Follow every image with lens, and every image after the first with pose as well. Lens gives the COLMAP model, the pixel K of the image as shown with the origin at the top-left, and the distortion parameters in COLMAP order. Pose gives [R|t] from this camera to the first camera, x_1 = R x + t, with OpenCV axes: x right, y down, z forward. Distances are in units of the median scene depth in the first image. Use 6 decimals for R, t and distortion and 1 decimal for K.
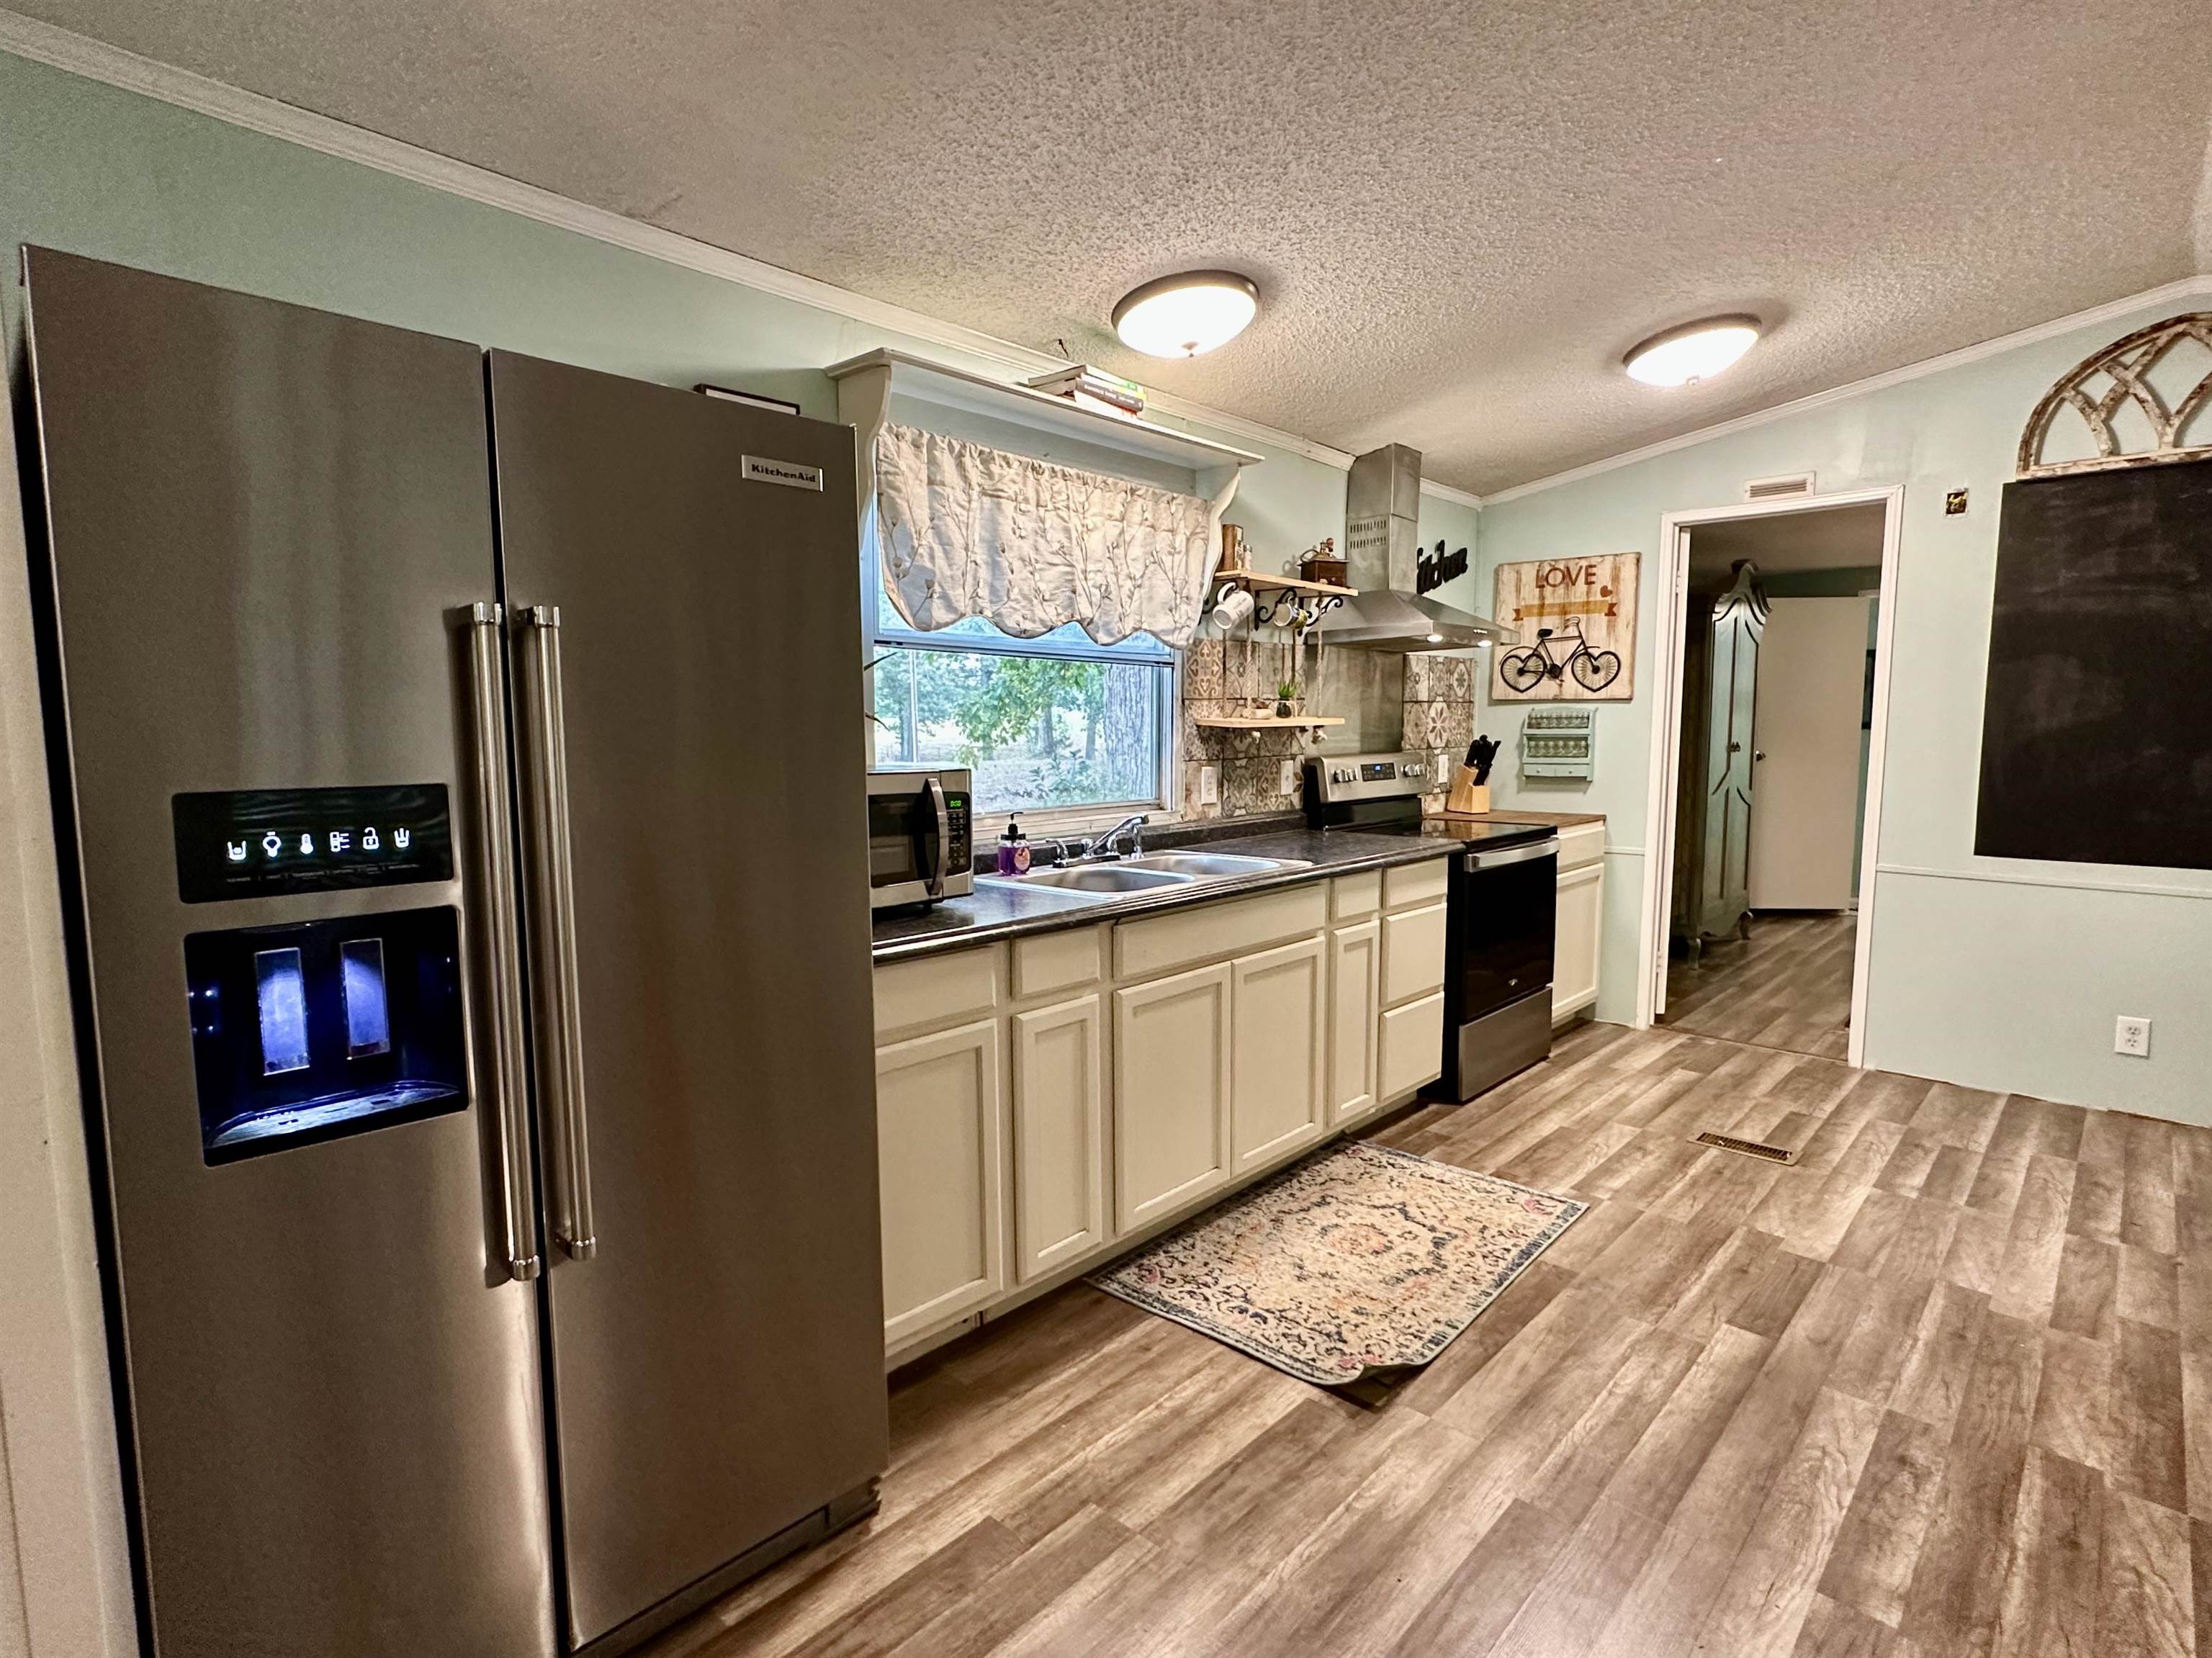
lens RADIAL K [[1112.4, 0, 1088.9], [0, 1112.4, 834.7], [0, 0, 1]] dist [0.000883, -0.000268]
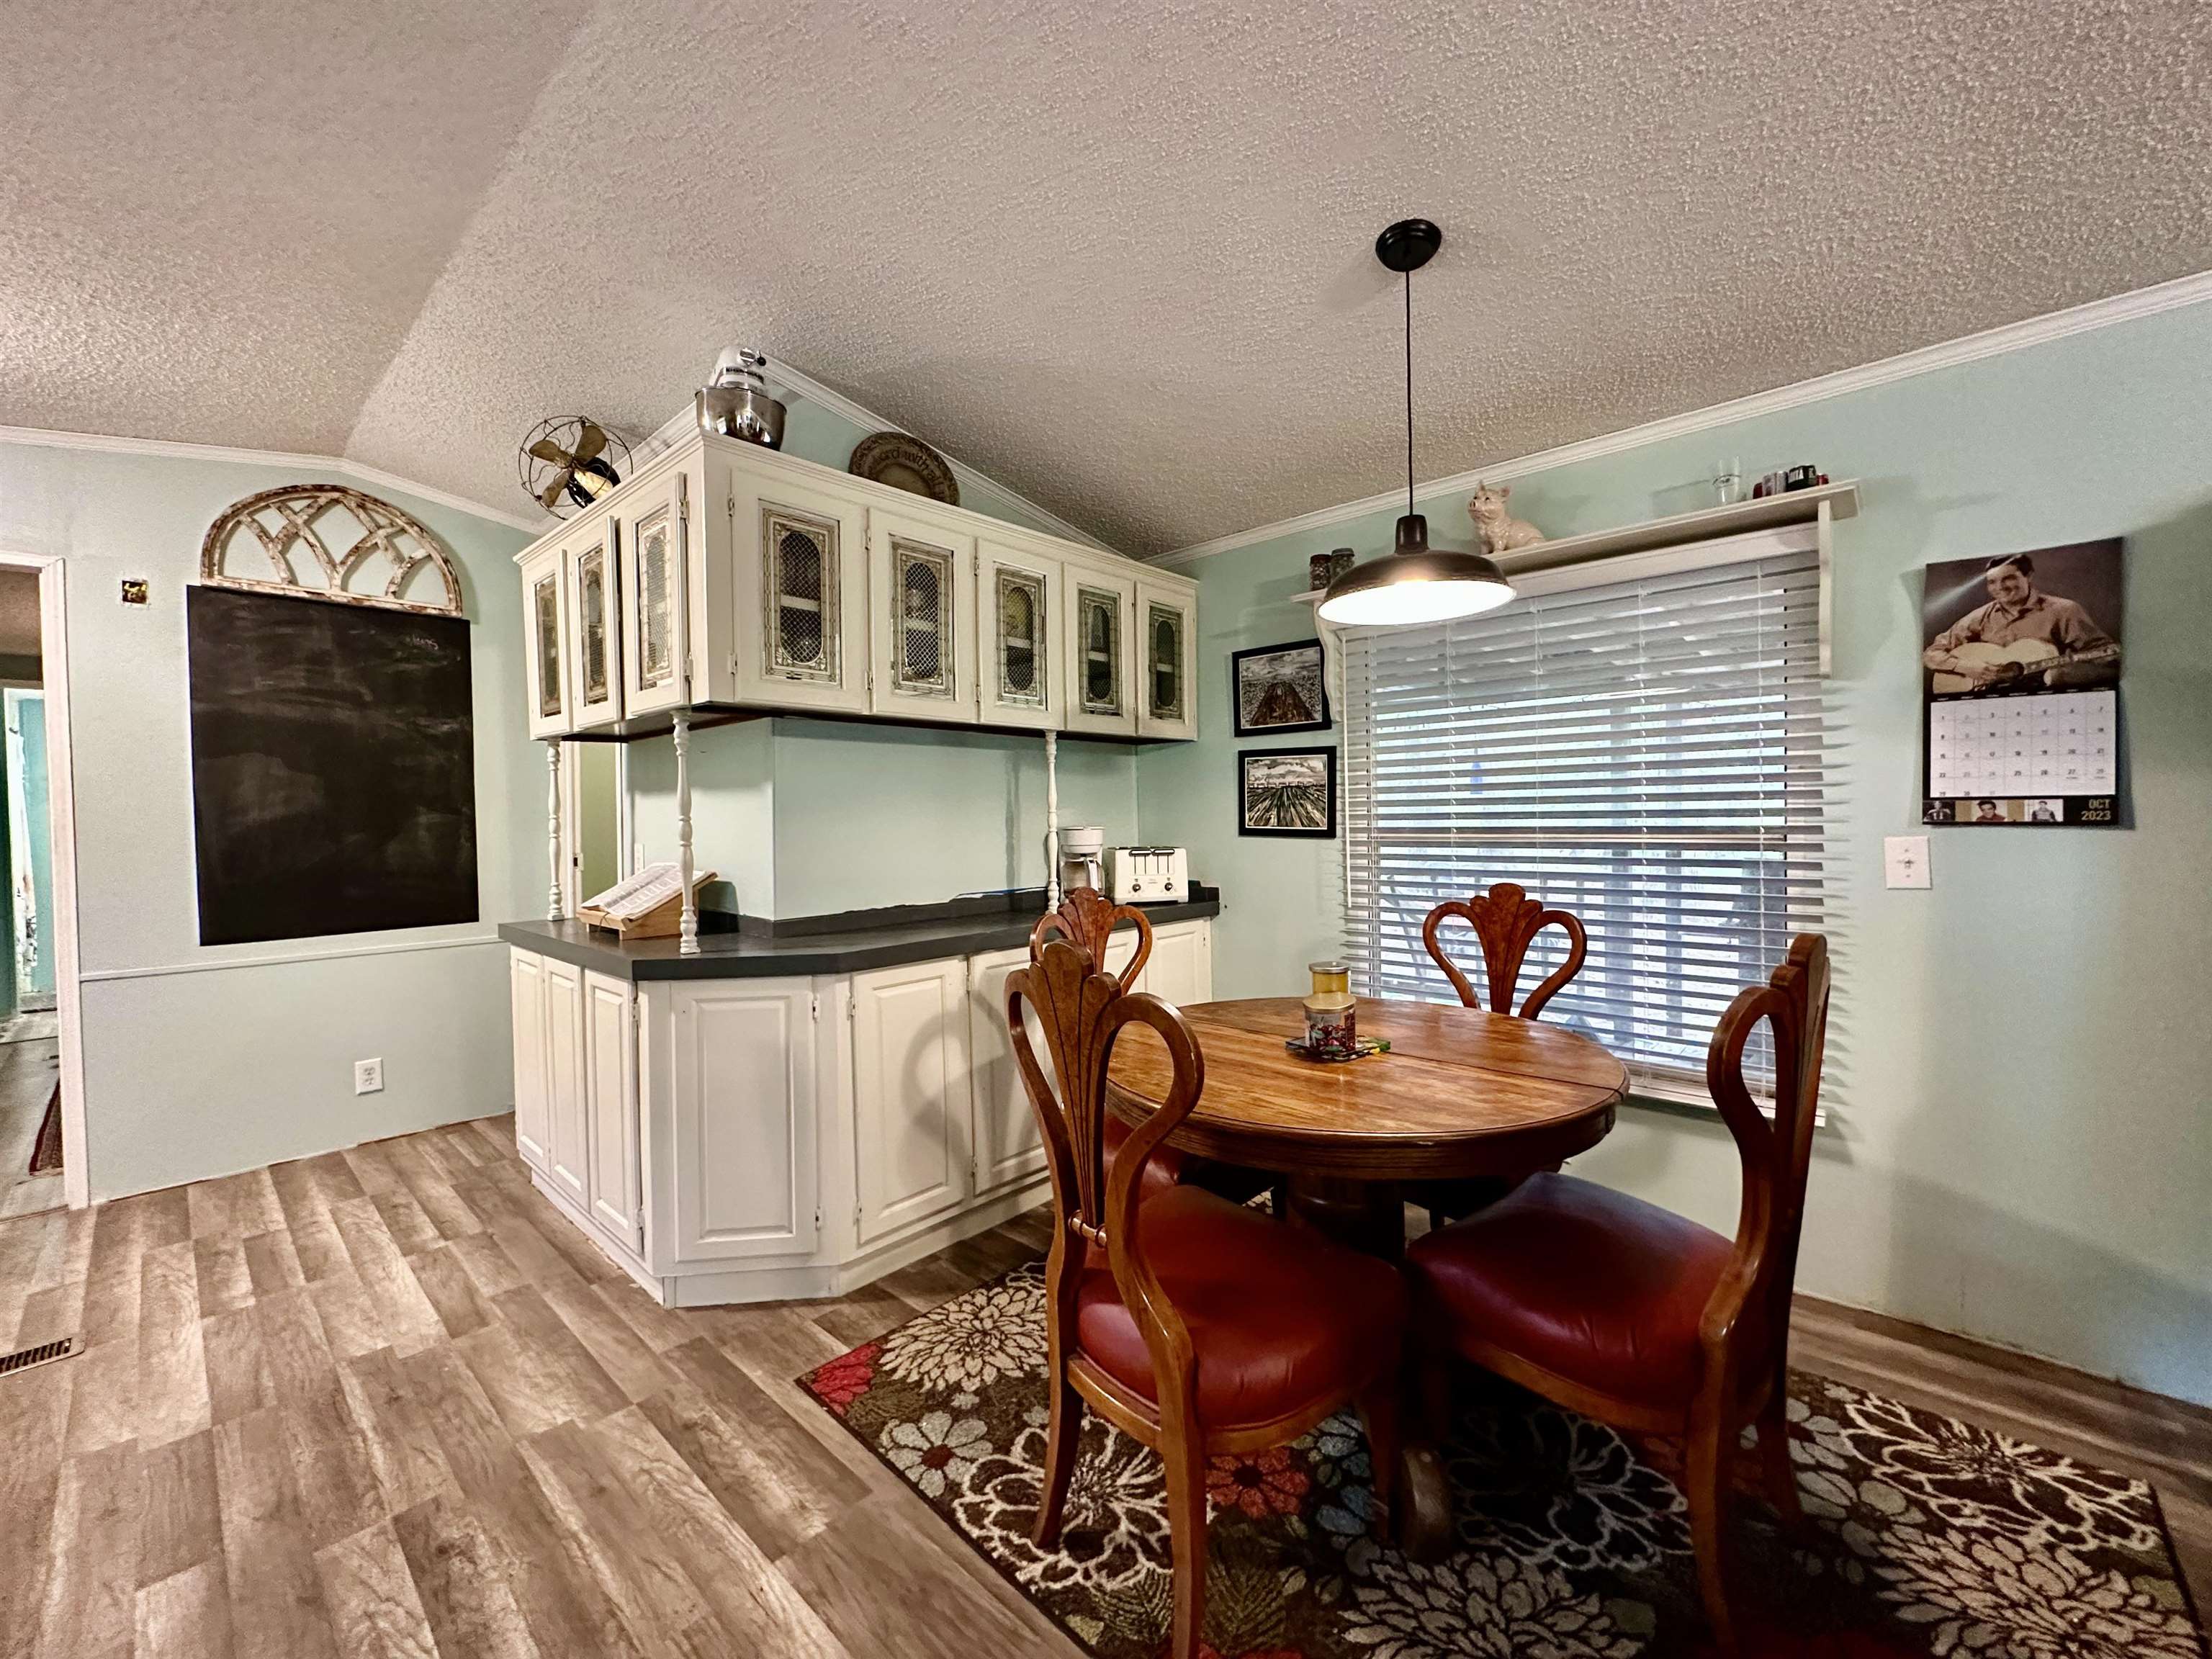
lens RADIAL K [[880.1, 0, 1117.6], [0, 880.1, 831.6], [0, 0, 1]] dist [-0.001404, 0.000081]
pose [[-0.028689, -0.018086, 0.999425, -0.023092], [0.119202, 0.992640, 0.021385, -0.003466], [-0.992456, 0.119746, -0.026321, 0.212782]]
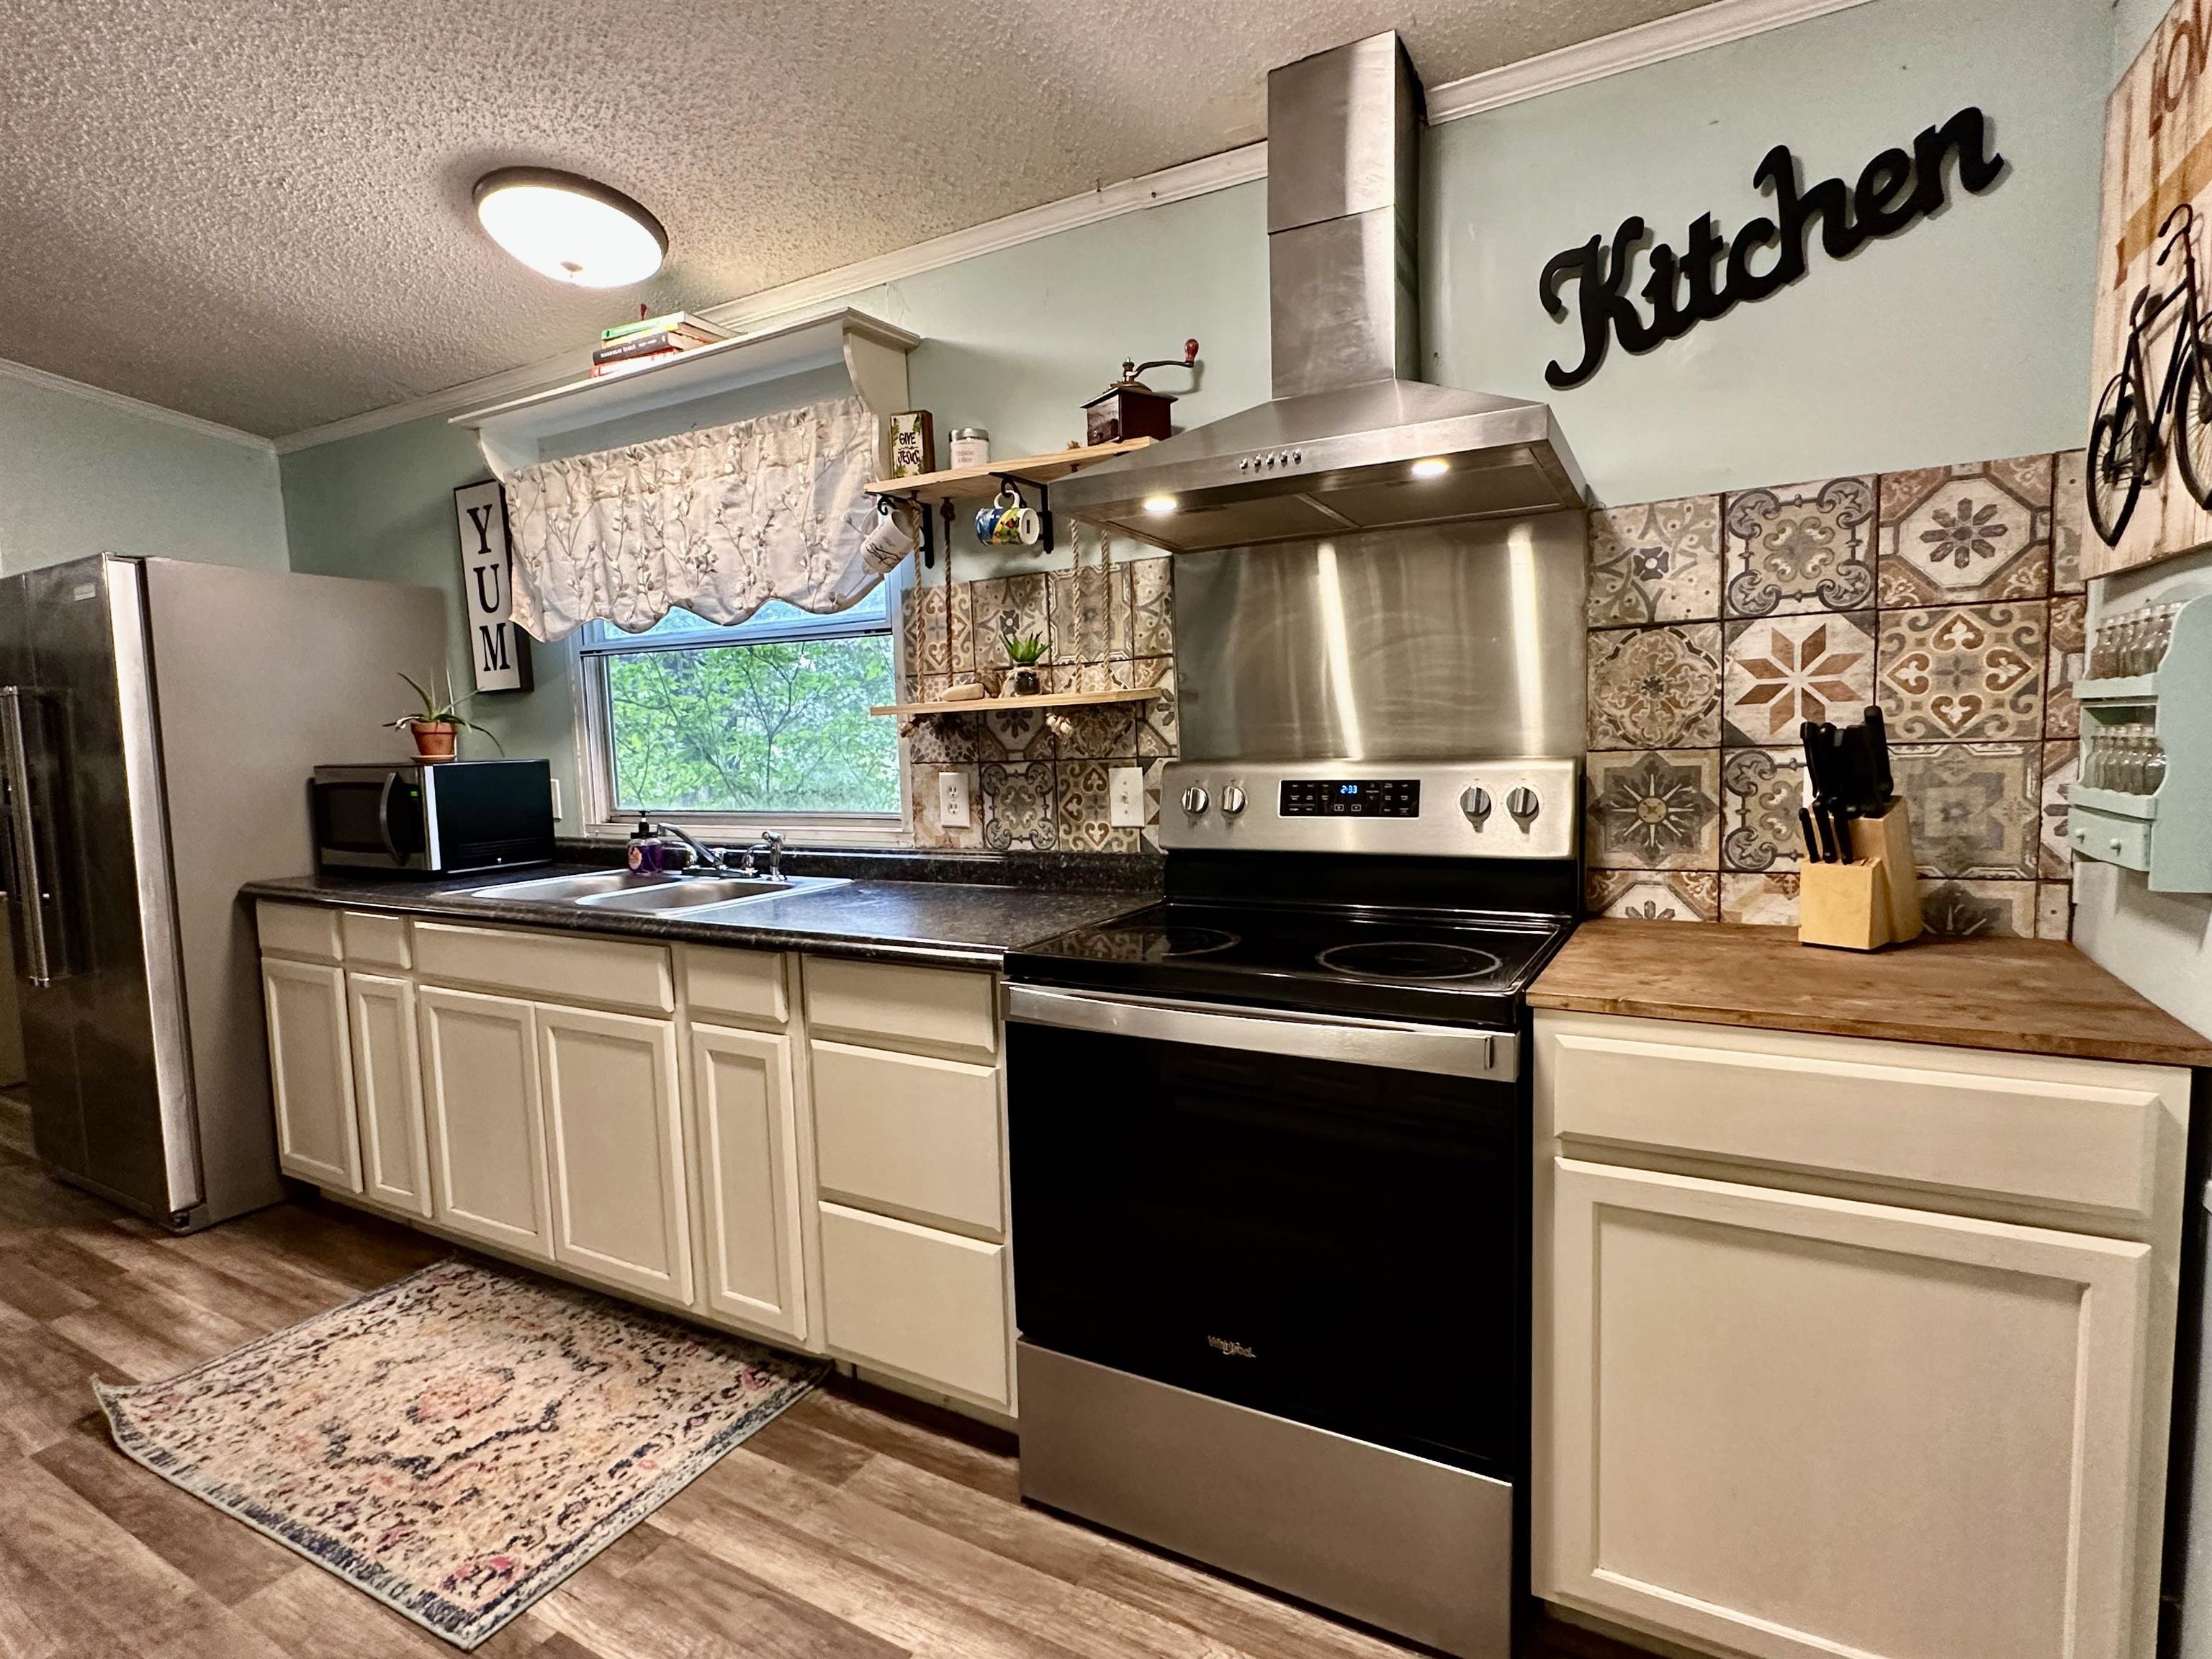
lens RADIAL K [[1112.5, 0, 1088.9], [0, 1112.5, 835.2], [0, 0, 1]] dist [0.000883, -0.000268]
pose [[0.243144, 0.089878, -0.965817, 0.862105], [-0.068499, 0.994803, 0.075330, -0.087046], [0.967569, 0.047842, 0.248037, 0.994035]]
